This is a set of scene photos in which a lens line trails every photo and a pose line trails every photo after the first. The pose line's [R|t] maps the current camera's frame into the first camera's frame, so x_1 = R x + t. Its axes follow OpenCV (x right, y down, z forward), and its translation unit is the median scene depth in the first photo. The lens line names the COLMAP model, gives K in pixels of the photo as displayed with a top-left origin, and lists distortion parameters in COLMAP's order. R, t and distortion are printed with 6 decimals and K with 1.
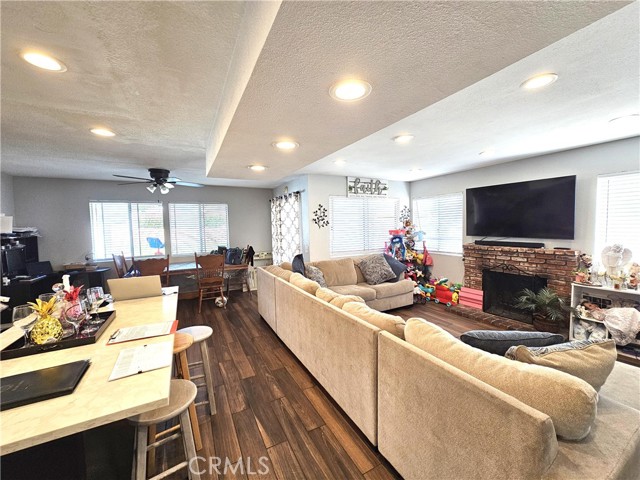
lens RADIAL K [[259.2, 0, 321.8], [0, 259.2, 238.9], [0, 0, 1]] dist [-0.000375, -0.000048]
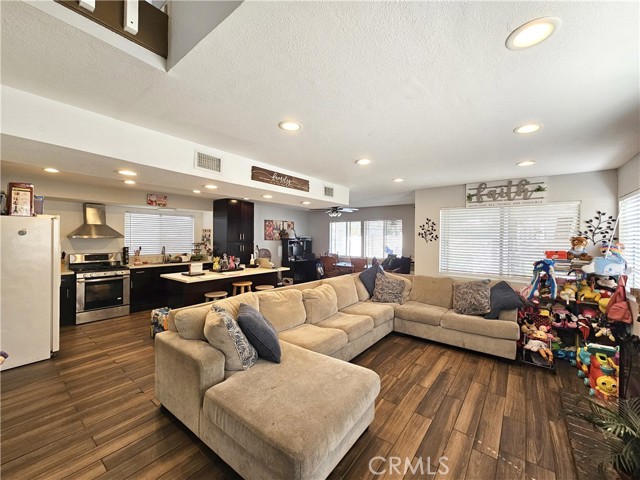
lens RADIAL K [[259.2, 0, 322.6], [0, 259.2, 239.1], [0, 0, 1]] dist [-0.000476, -0.000165]
pose [[0.411008, 0.030863, -0.911109, 0.673265], [-0.070784, 0.997490, 0.001858, -0.025834], [0.908880, 0.063728, 0.412161, 0.219315]]
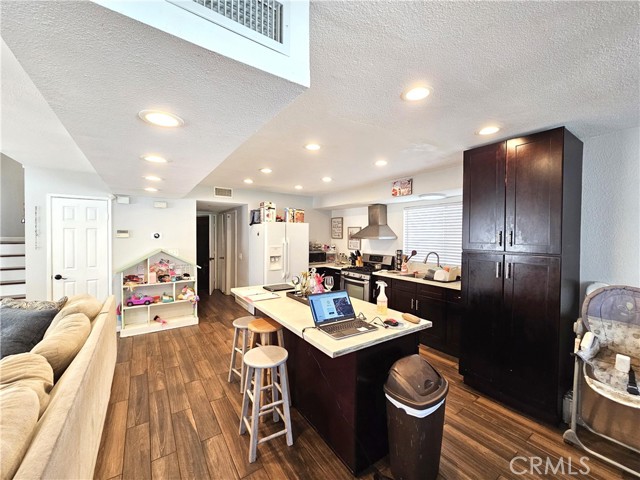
lens RADIAL K [[259.2, 0, 321.8], [0, 259.2, 238.9], [0, 0, 1]] dist [-0.000375, -0.000048]
pose [[-0.993410, 0.014350, -0.113711, -0.247522], [0.005716, 0.997099, 0.075894, -0.043762], [0.114470, 0.074744, -0.990611, 0.780297]]
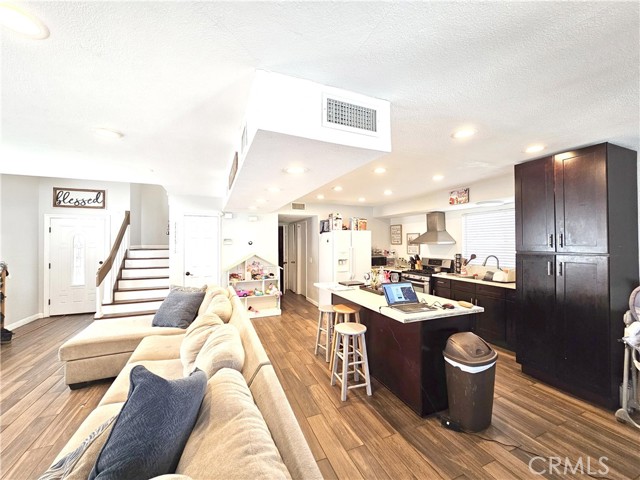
lens RADIAL K [[259.2, 0, 321.8], [0, 259.2, 238.9], [0, 0, 1]] dist [-0.000375, -0.000048]
pose [[-0.995543, 0.024917, 0.090960, -0.202145], [0.028881, 0.998678, 0.042521, -0.046868], [-0.089780, 0.044959, -0.994946, 0.920203]]
